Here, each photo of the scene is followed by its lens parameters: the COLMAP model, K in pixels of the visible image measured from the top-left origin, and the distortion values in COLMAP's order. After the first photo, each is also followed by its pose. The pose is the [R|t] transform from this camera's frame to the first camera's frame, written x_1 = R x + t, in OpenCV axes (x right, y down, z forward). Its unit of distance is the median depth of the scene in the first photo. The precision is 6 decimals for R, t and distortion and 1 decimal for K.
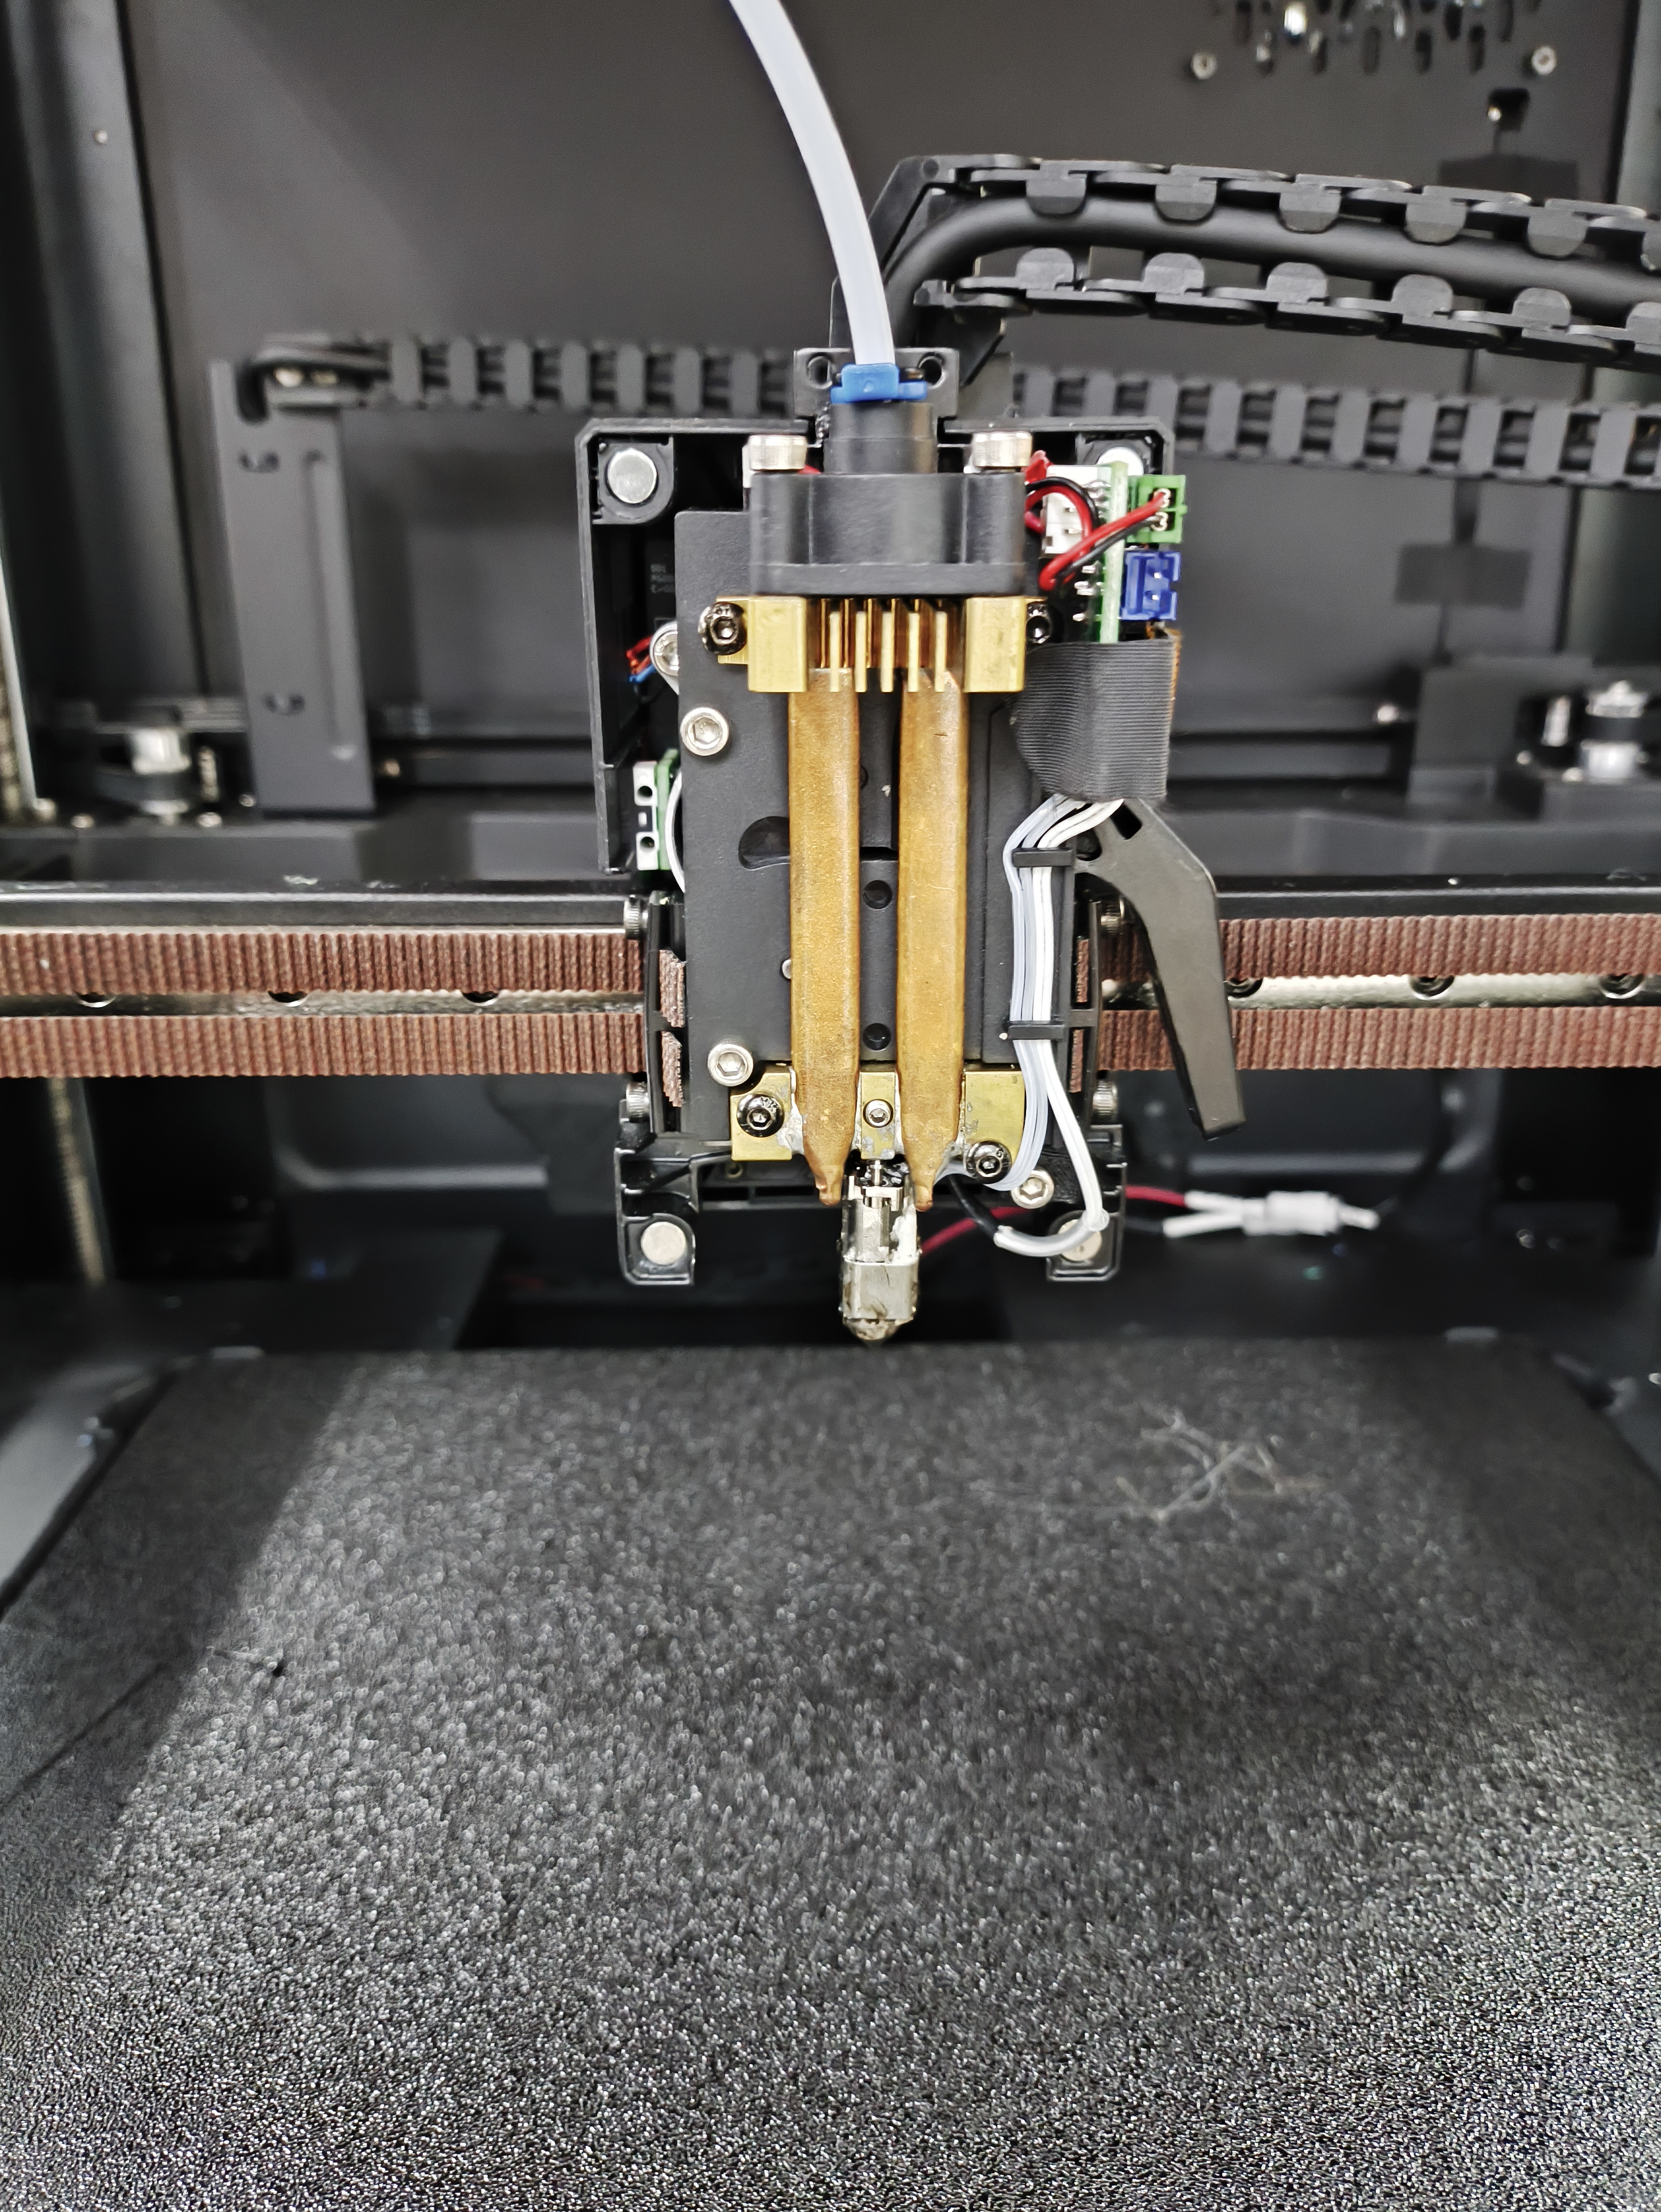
lens RADIAL K [[1609.8, 0, 832.3], [0, 1609.8, 1148.3], [0, 0, 1]] dist [0.062301, -0.140797]
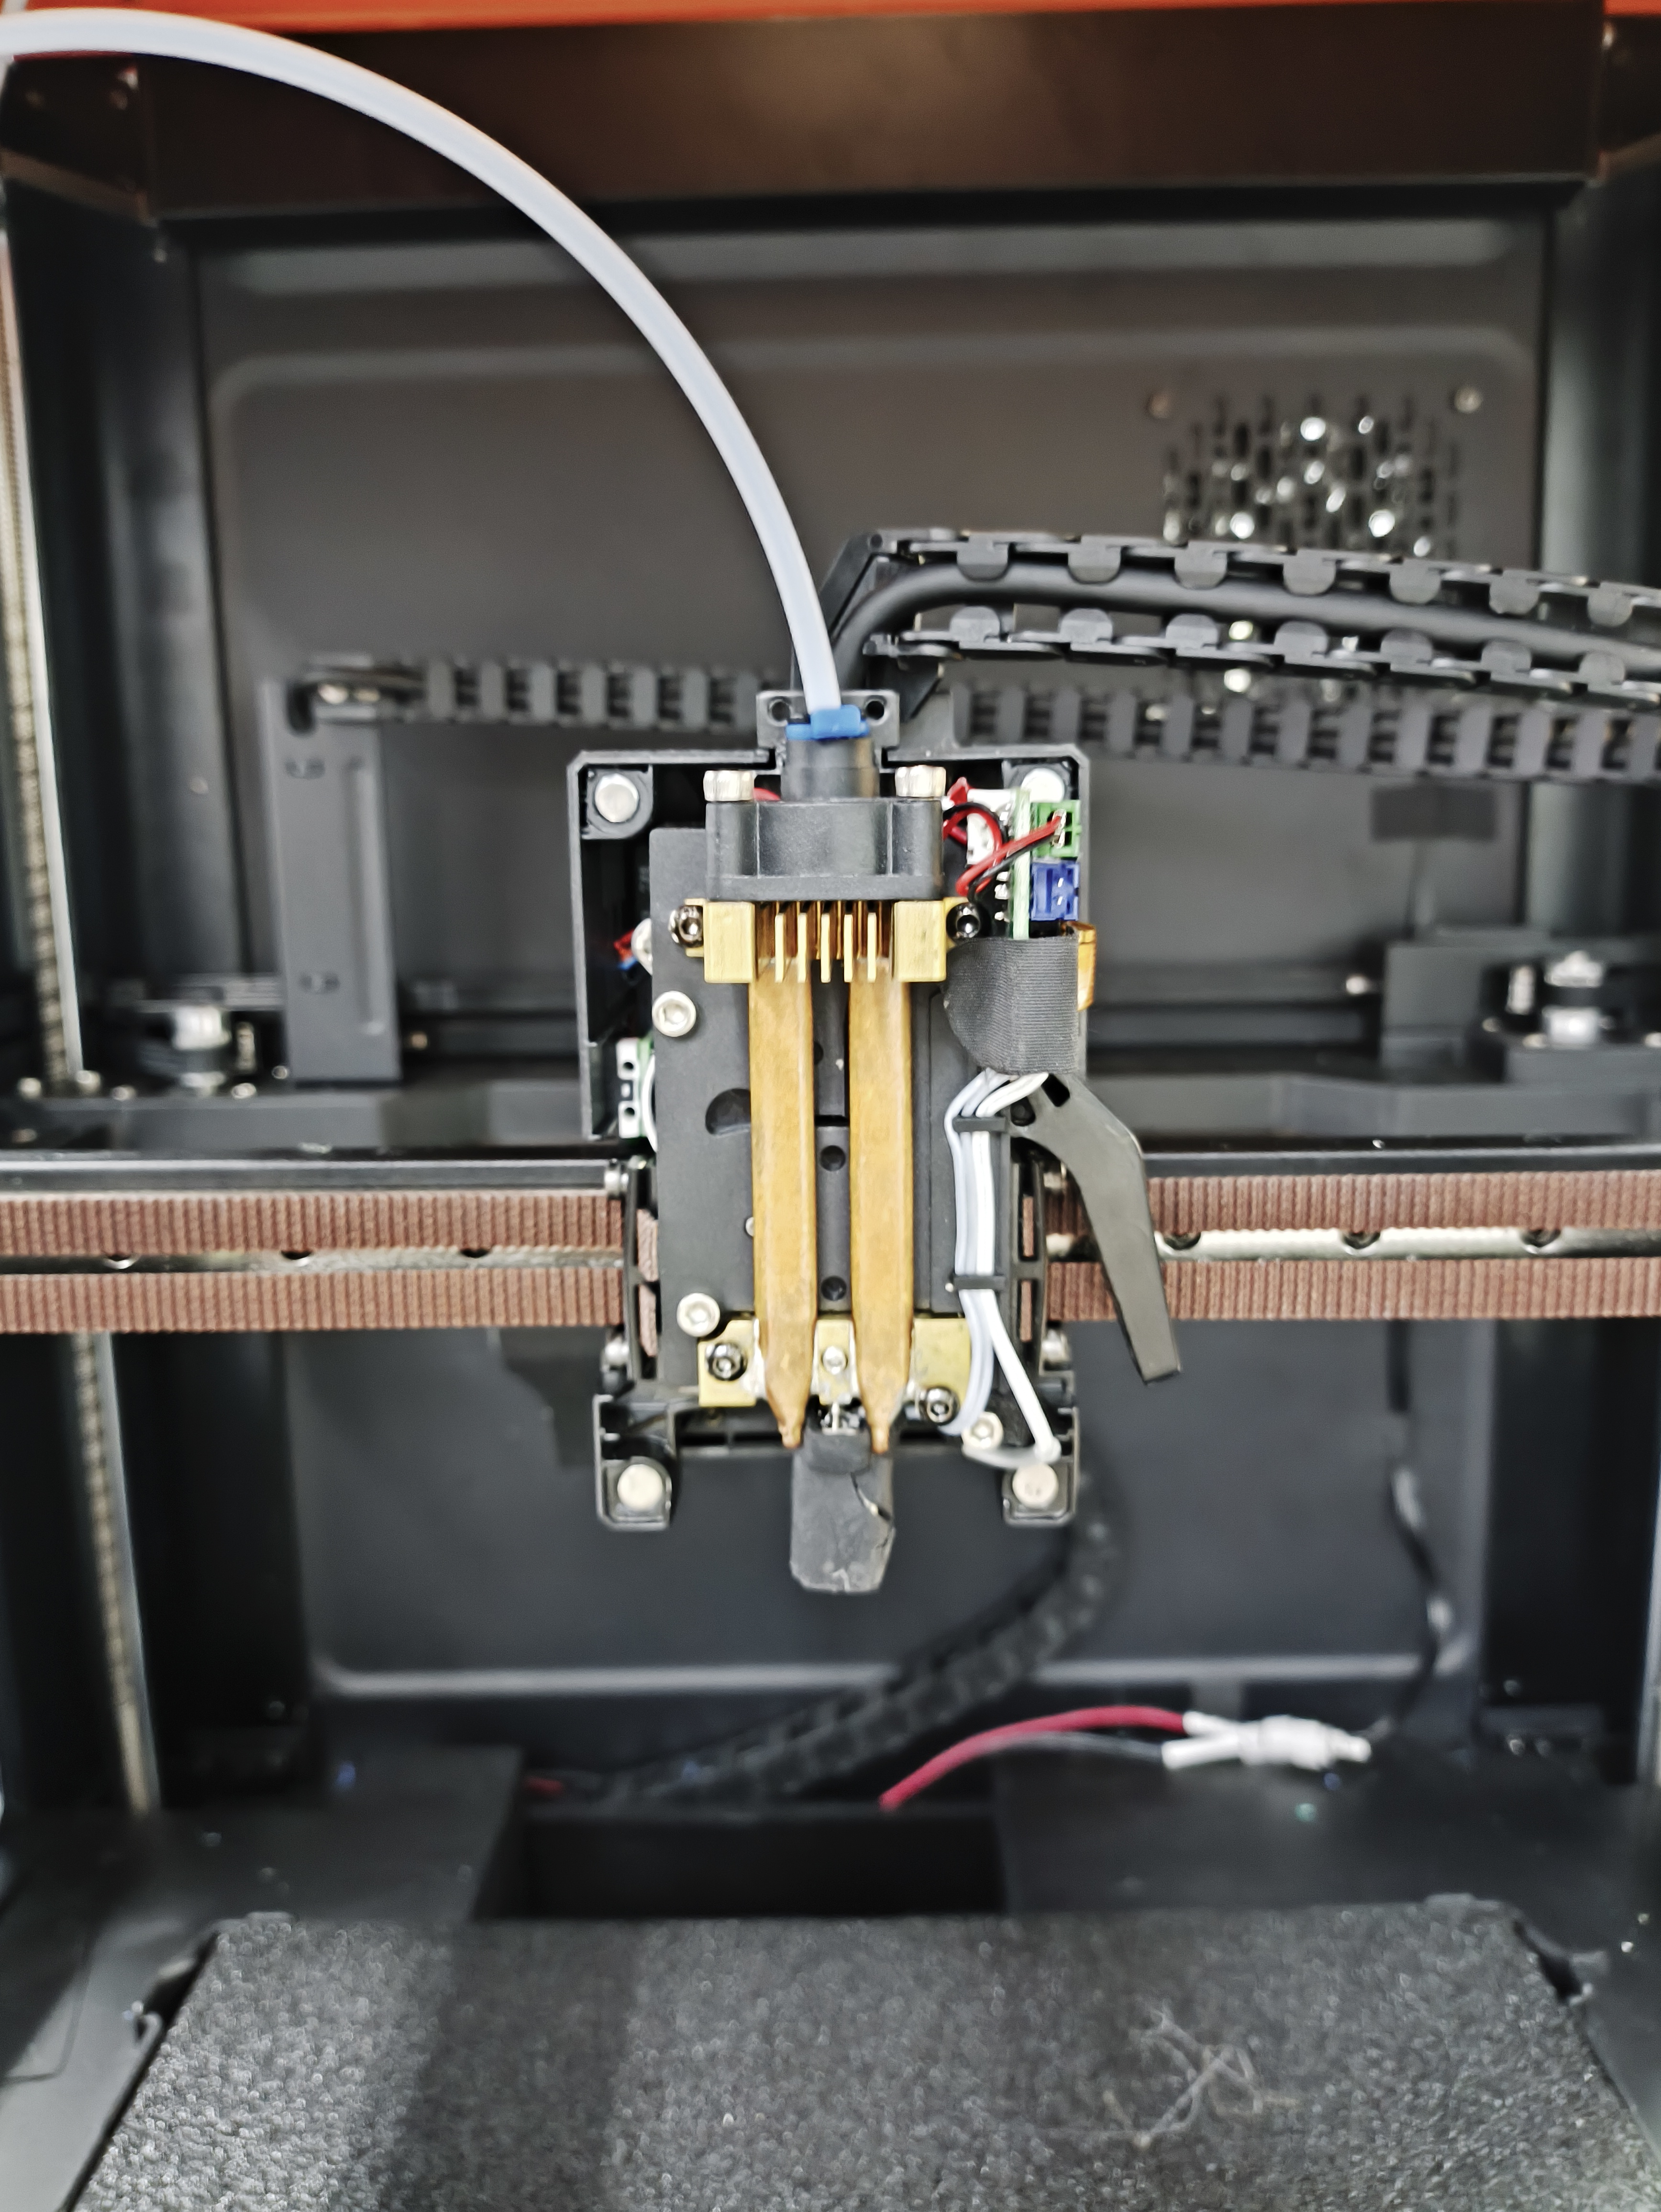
lens RADIAL K [[1667.8, 0, 849.1], [0, 1667.8, 1146.2], [0, 0, 1]] dist [-0.004670, -0.012199]
pose [[0.999821, -0.006378, -0.017829, 0.054913], [0.003431, 0.987000, -0.160683, 0.015028], [0.018622, 0.160593, 0.986845, -0.105799]]
